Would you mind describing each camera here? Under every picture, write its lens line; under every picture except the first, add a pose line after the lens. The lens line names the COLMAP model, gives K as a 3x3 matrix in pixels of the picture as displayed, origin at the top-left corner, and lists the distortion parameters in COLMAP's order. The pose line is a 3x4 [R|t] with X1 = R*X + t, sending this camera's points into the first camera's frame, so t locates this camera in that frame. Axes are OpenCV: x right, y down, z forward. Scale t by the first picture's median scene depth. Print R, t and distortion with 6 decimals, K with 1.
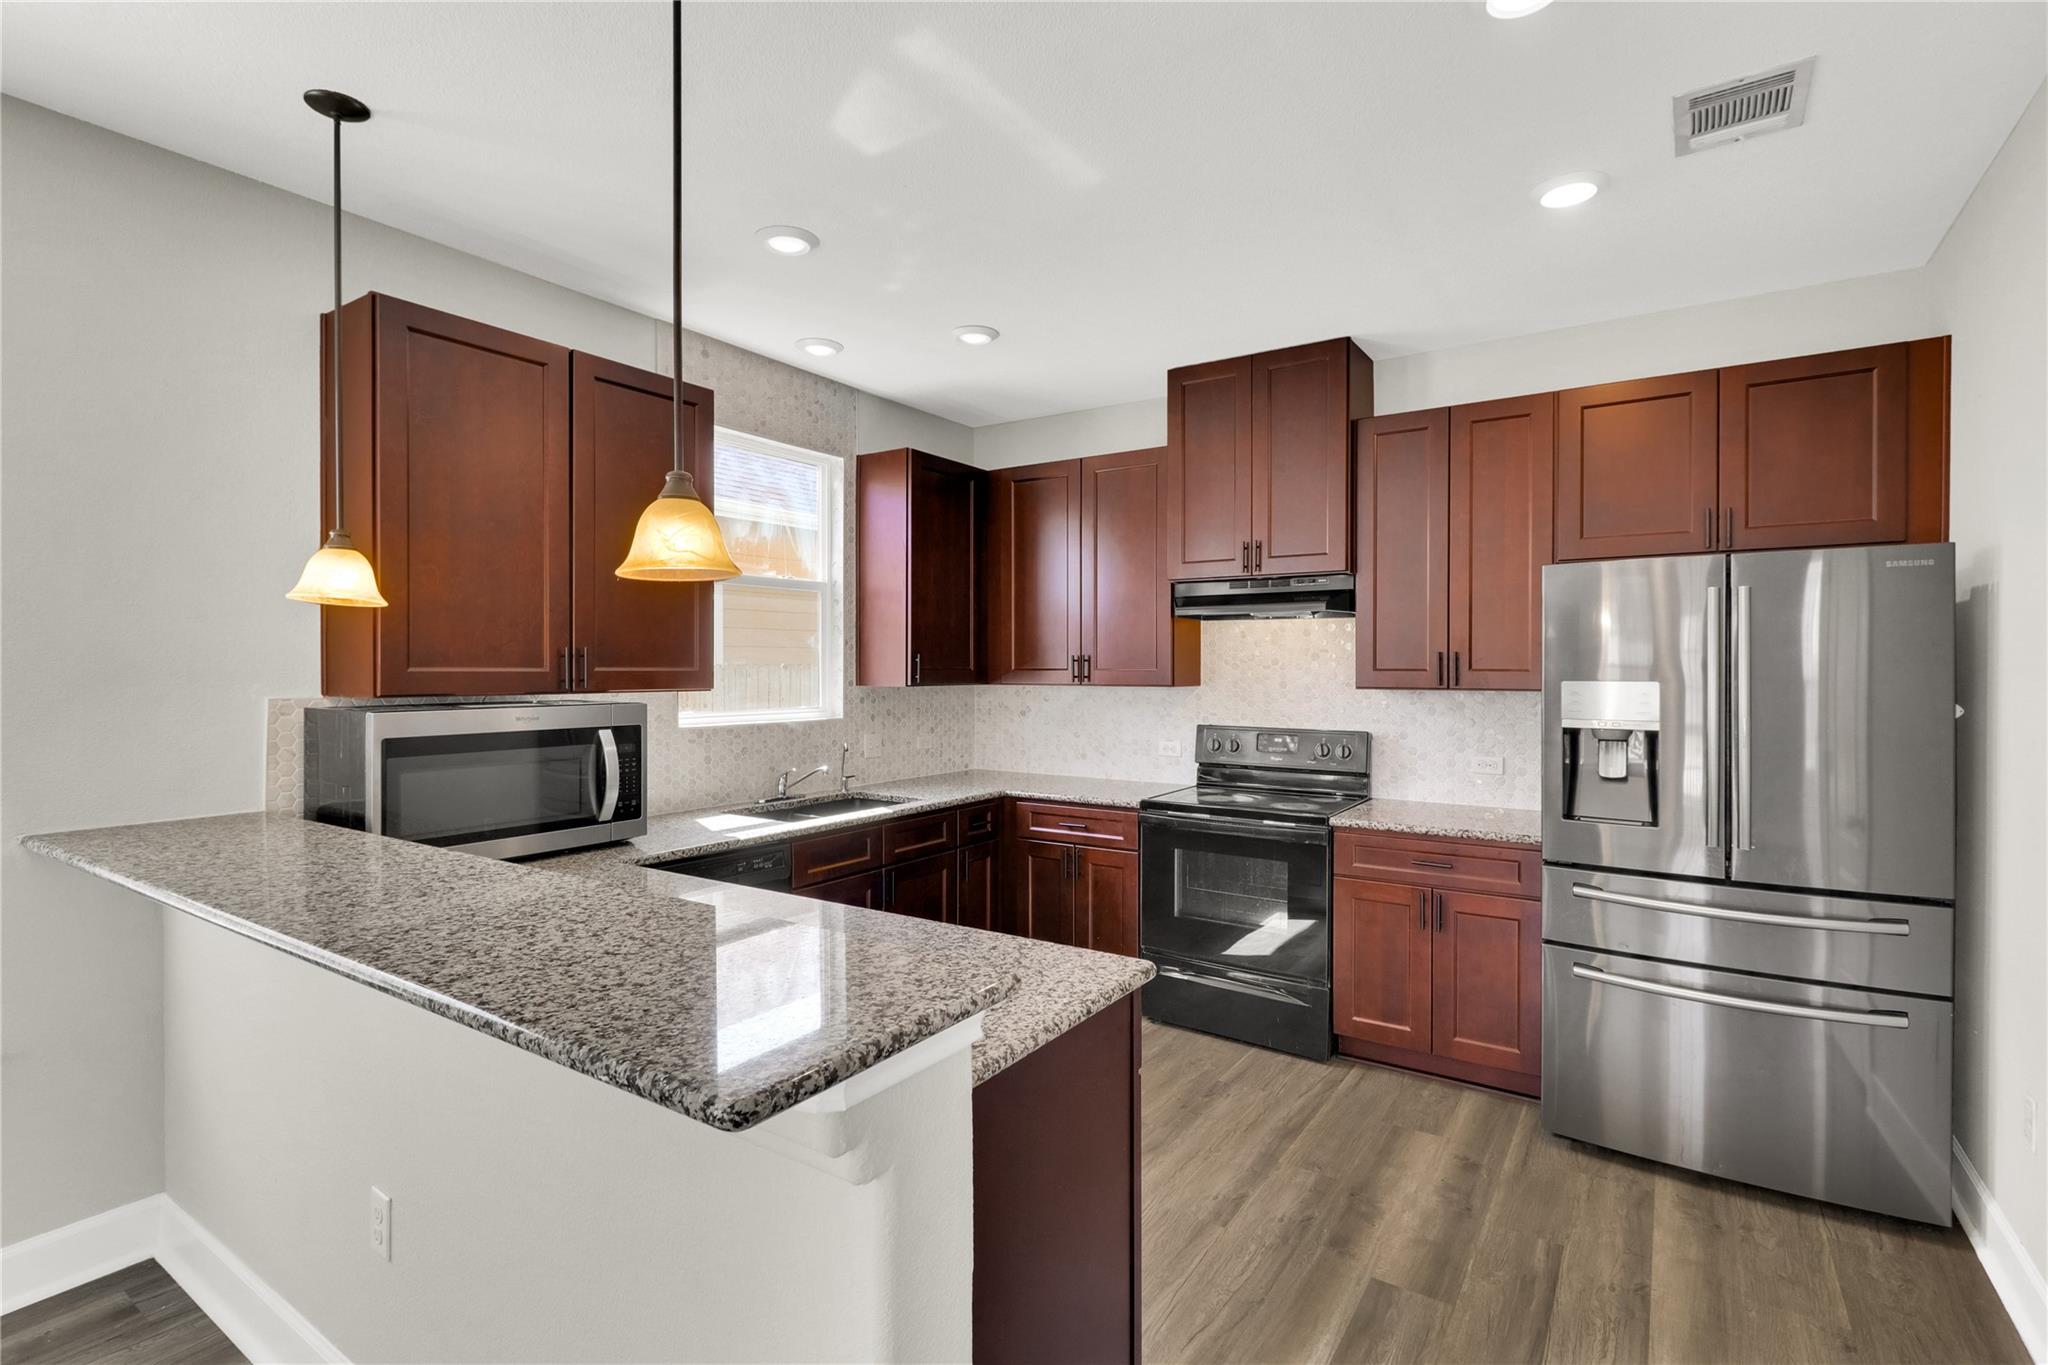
lens RADIAL K [[970.0, 0, 984.0], [0, 970.0, 668.1], [0, 0, 1]] dist [0.001065, 0.000171]
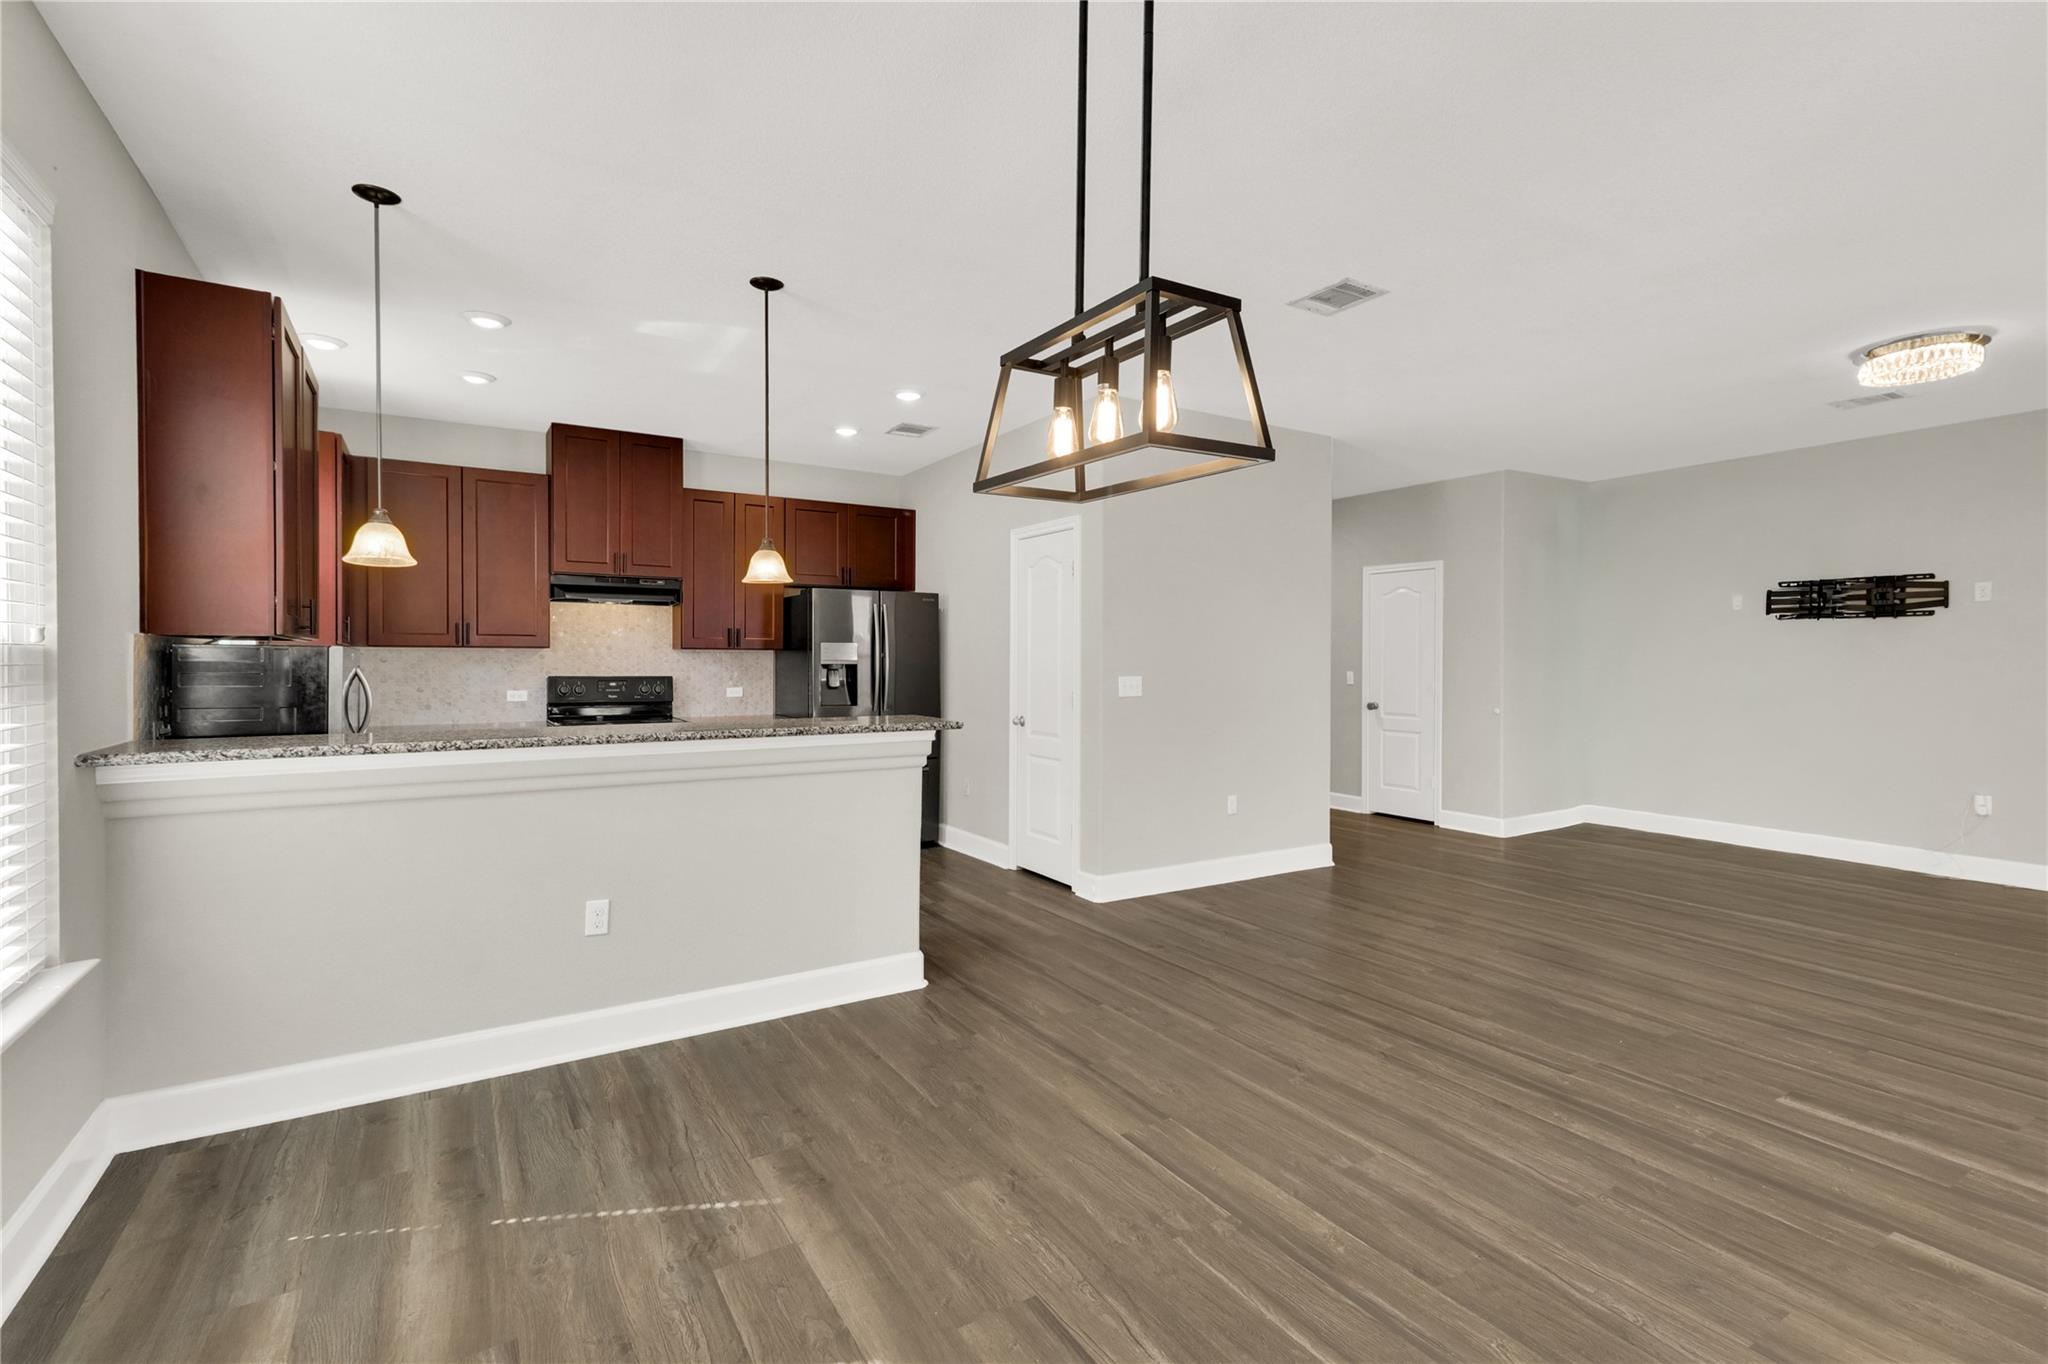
lens RADIAL K [[934.9, 0, 1033.2], [0, 934.9, 660.6], [0, 0, 1]] dist [0.003634, 0.000451]
pose [[0.375150, -0.005416, 0.926948, -0.769172], [-0.005754, 0.999950, 0.008172, 0.021410], [-0.926946, -0.008399, 0.375100, -0.144273]]
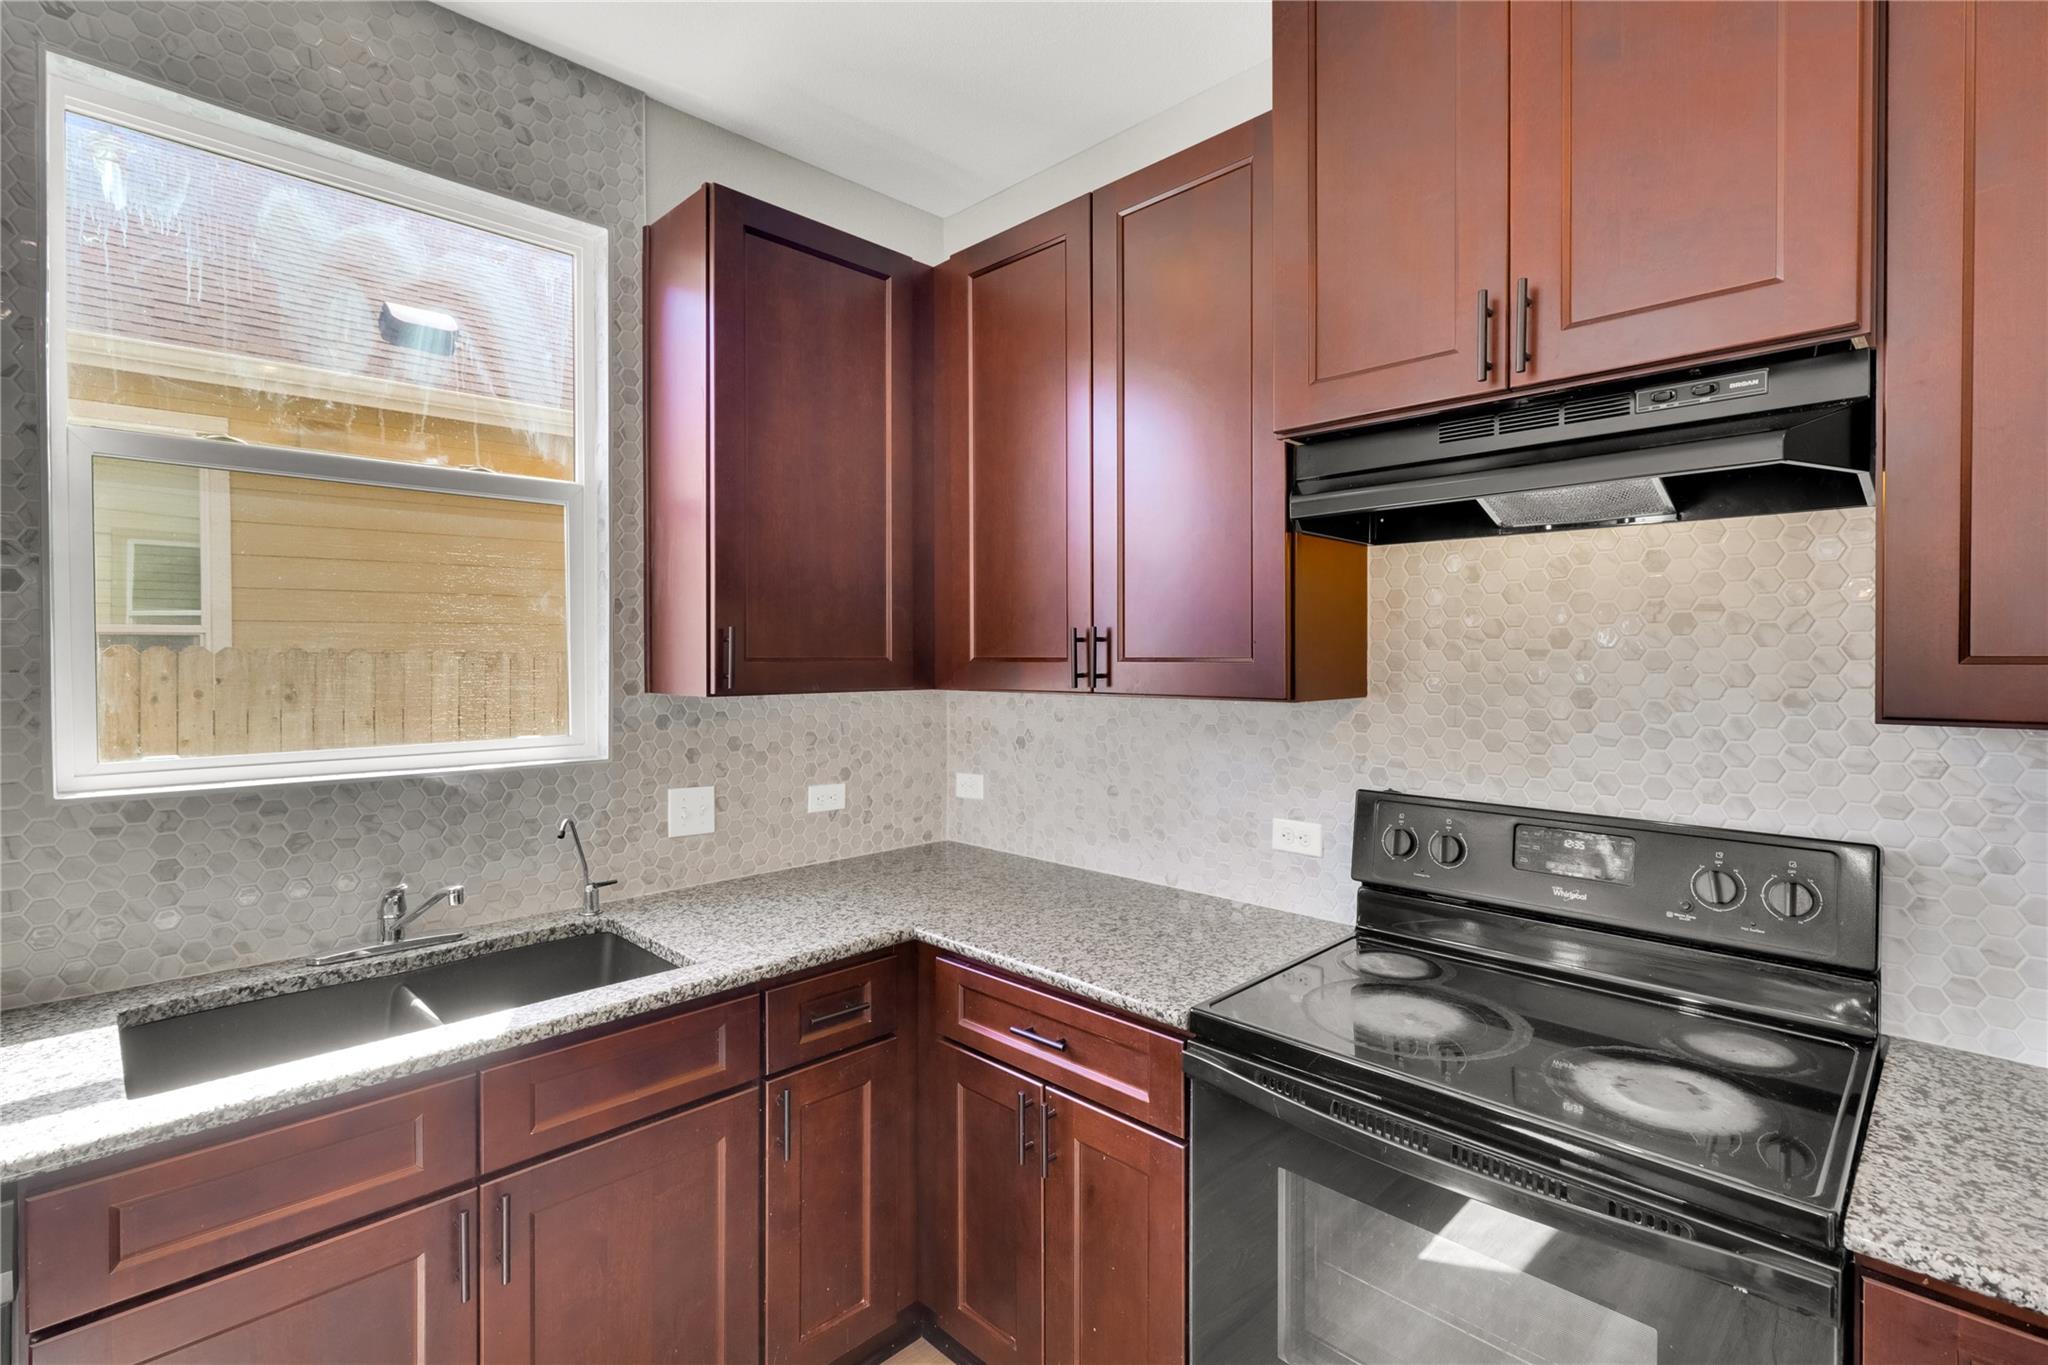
lens RADIAL K [[934.9, 0, 1033.2], [0, 934.9, 661.1], [0, 0, 1]] dist [0.003634, 0.000451]
pose [[0.987961, -0.001434, -0.154697, 0.145264], [0.002211, 0.999986, 0.004849, -0.000027], [0.154688, -0.005132, 0.987950, 0.583854]]
